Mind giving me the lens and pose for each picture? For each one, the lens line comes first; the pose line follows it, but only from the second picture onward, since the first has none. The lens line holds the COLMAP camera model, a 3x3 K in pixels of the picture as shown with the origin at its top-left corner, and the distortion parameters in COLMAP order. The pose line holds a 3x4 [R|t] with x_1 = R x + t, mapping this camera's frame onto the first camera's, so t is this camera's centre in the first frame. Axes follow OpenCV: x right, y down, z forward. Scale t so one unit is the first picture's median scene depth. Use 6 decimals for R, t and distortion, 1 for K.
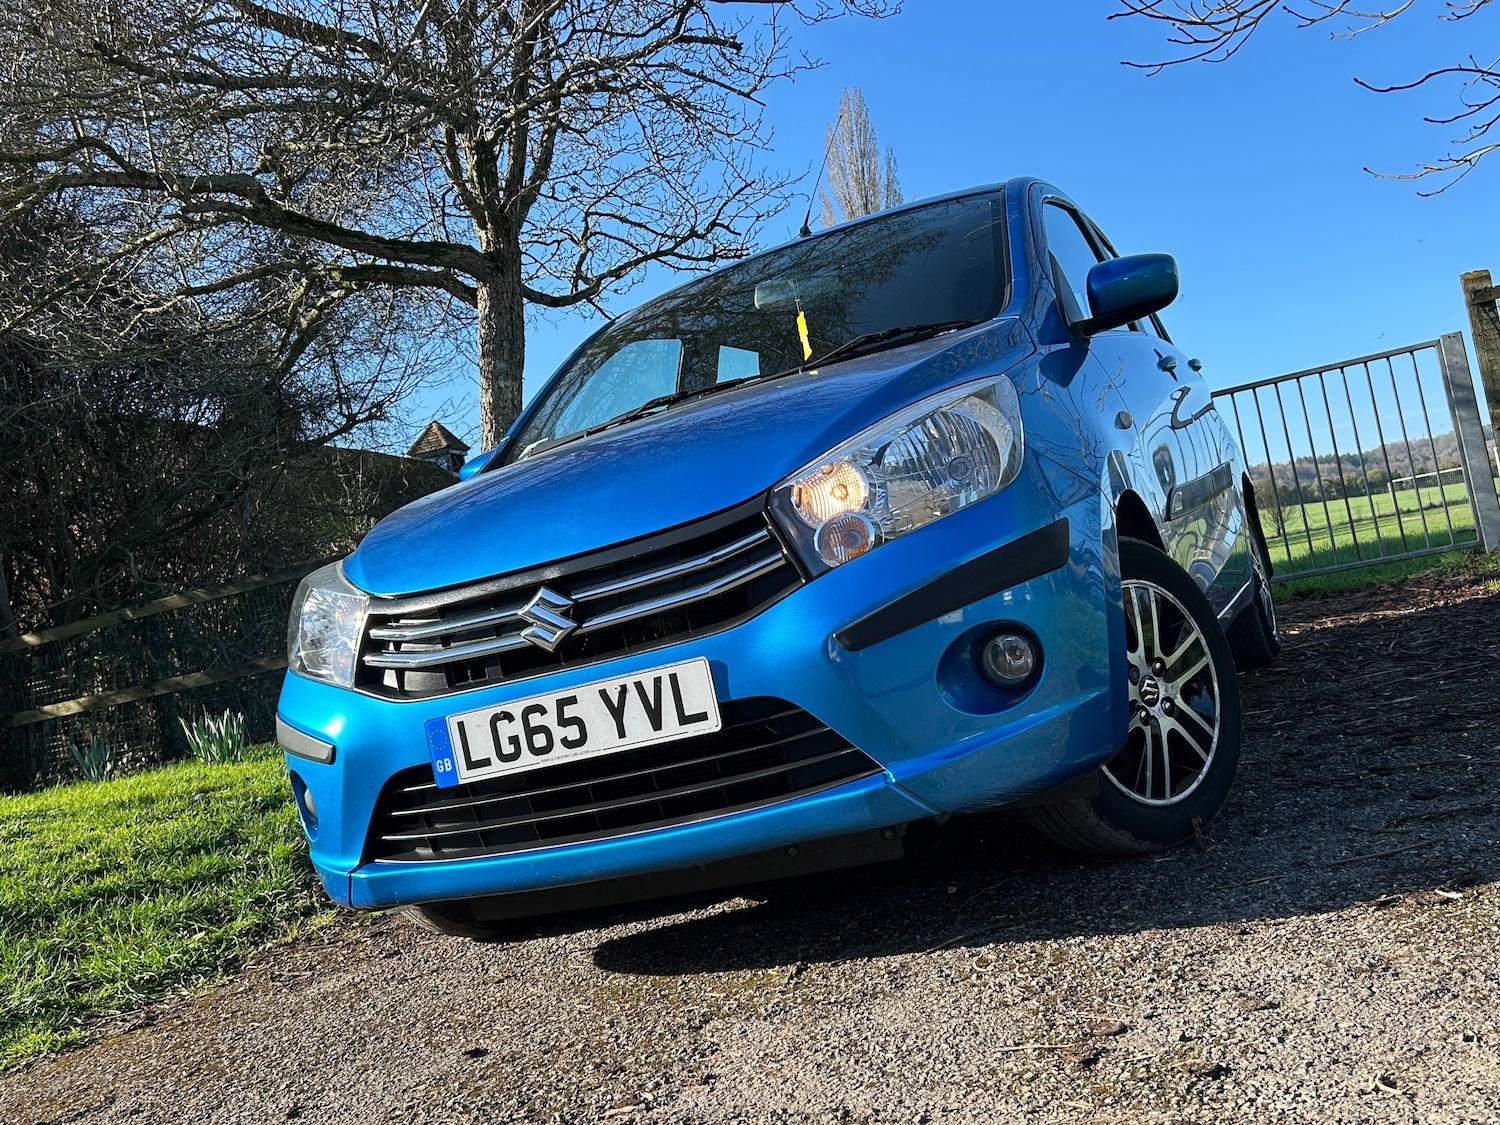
lens RADIAL K [[1422.1, 0, 751.7], [0, 1422.1, 559.0], [0, 0, 1]] dist [0.066265, -0.138821]
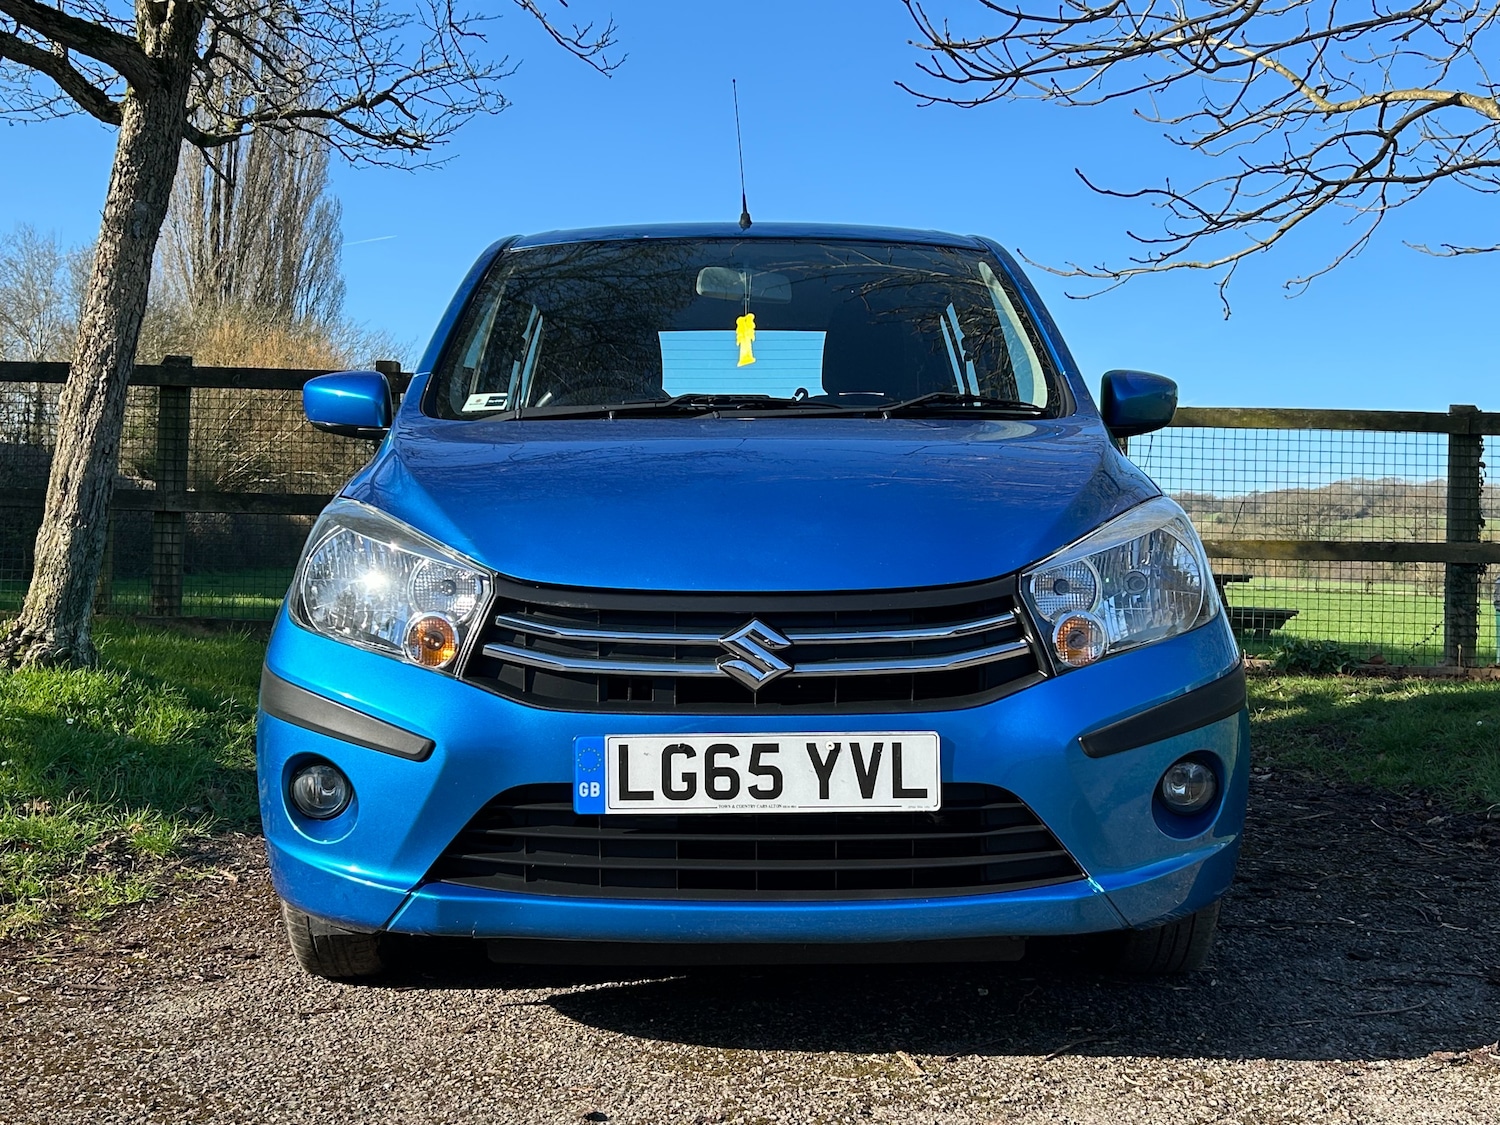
lens RADIAL K [[1778.3, 0, 751.6], [0, 1778.3, 559.0], [0, 0, 1]] dist [0.048780, -0.095401]
pose [[0.890197, 0.214722, 0.401800, -0.618431], [-0.219840, 0.974945, -0.033950, 0.021783], [-0.399023, -0.058110, 0.915098, -0.039069]]
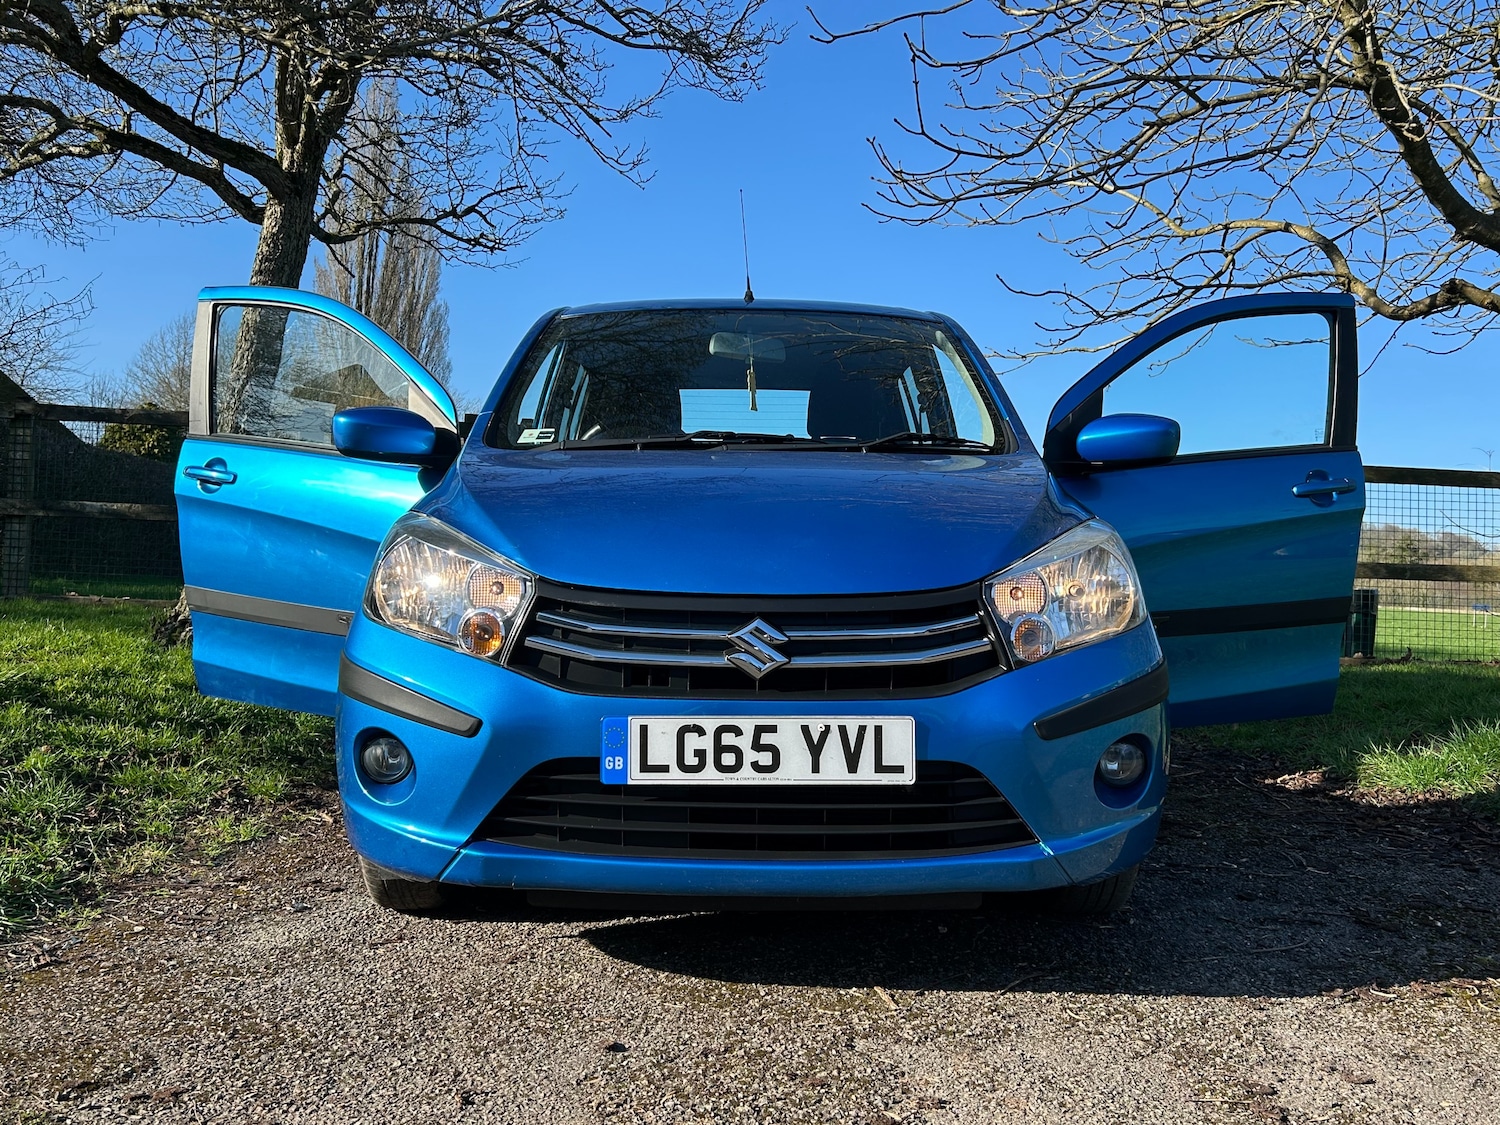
lens RADIAL K [[1297.5, 0, 754.0], [0, 1297.5, 555.2], [0, 0, 1]] dist [0.007263, 0.010775]
pose [[0.884922, 0.228654, 0.405747, -0.556721], [-0.230713, 0.972000, -0.044582, 0.018522], [-0.404580, -0.054160, 0.912898, 0.120087]]
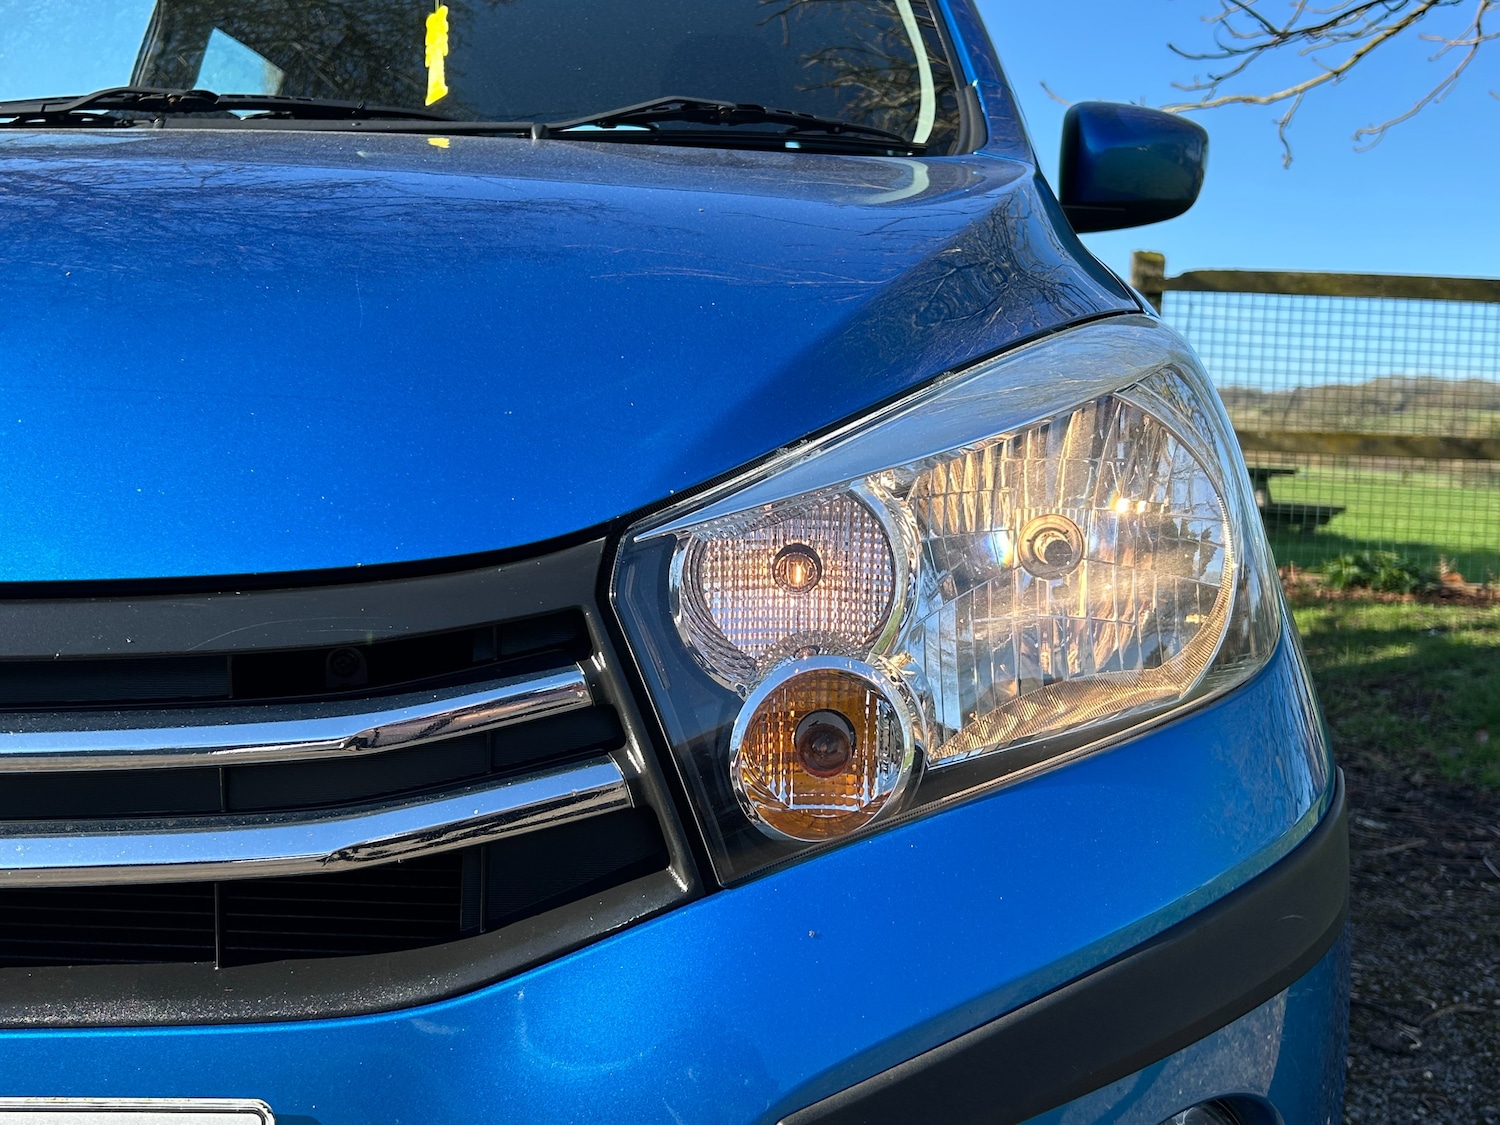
lens RADIAL K [[1694.3, 0, 750.0], [0, 1694.3, 562.5], [0, 0, 1]] dist [0.001885, -0.011295]
pose [[0.900289, 0.204295, 0.384375, -0.091129], [-0.239311, 0.969899, 0.045019, -0.063293], [-0.363608, -0.132516, 0.922079, 0.646905]]
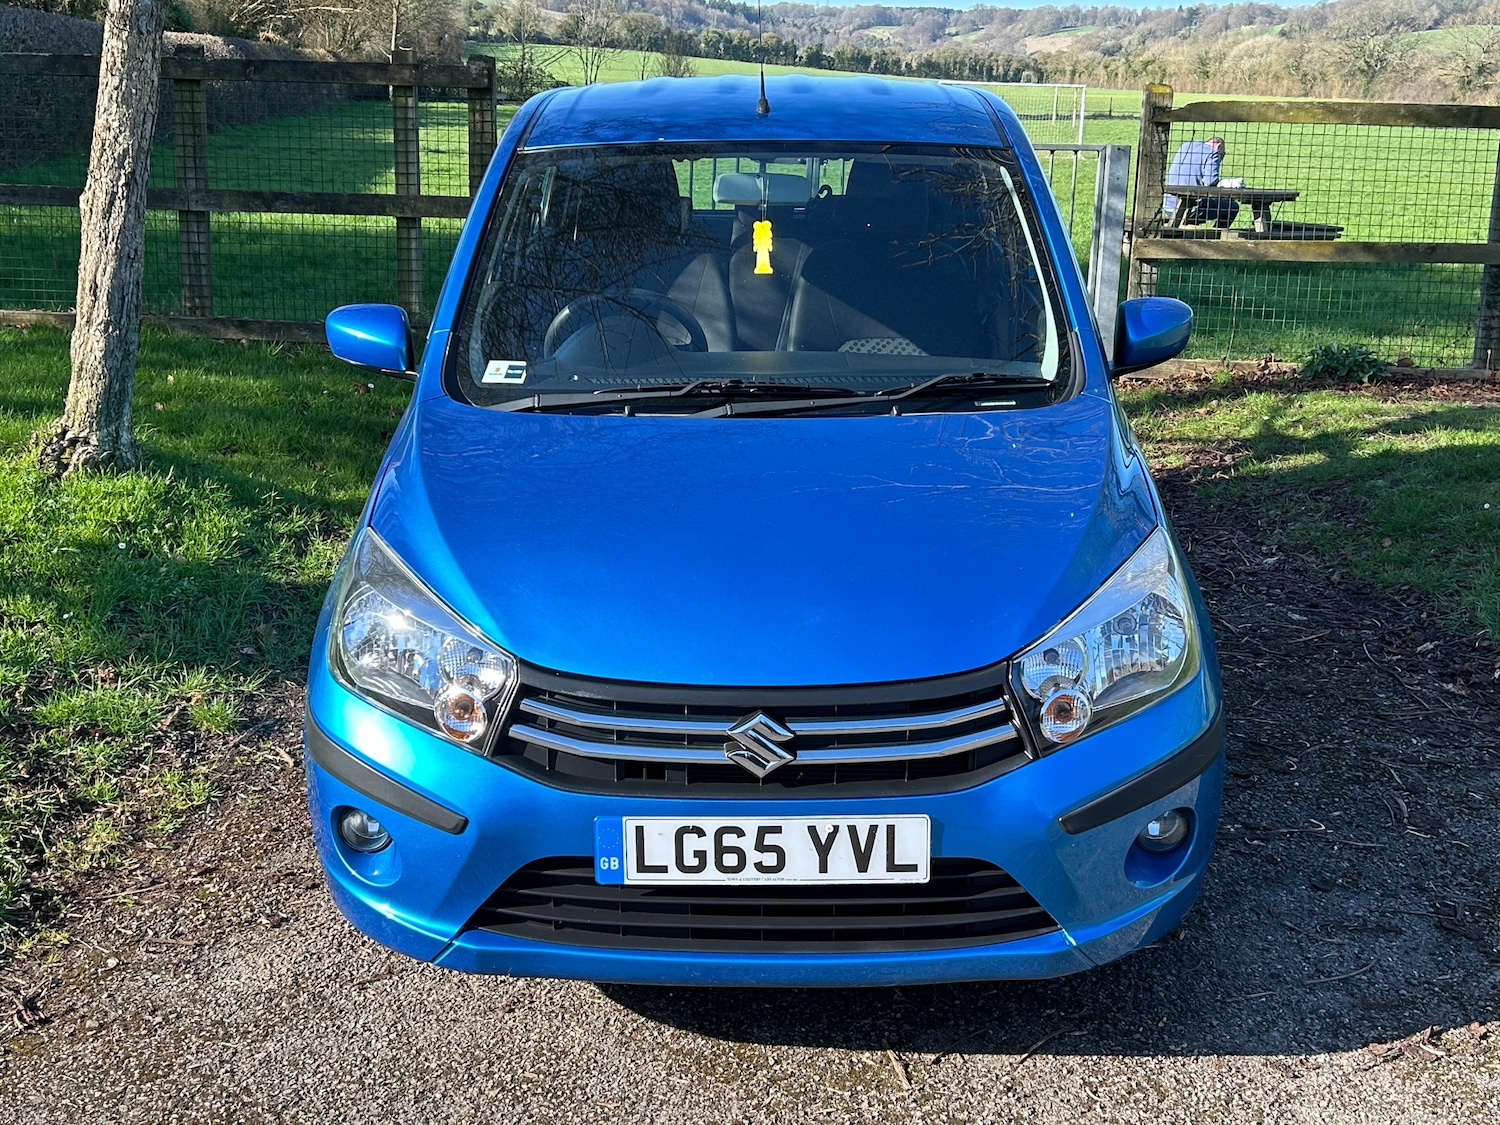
lens RADIAL K [[1778.3, 0, 751.6], [0, 1778.3, 559.0], [0, 0, 1]] dist [0.048780, -0.095401]
pose [[0.898602, 0.111096, 0.424467, -0.687002], [-0.219376, 0.951573, 0.215366, -0.344566], [-0.379985, -0.286646, 0.879457, -0.042167]]
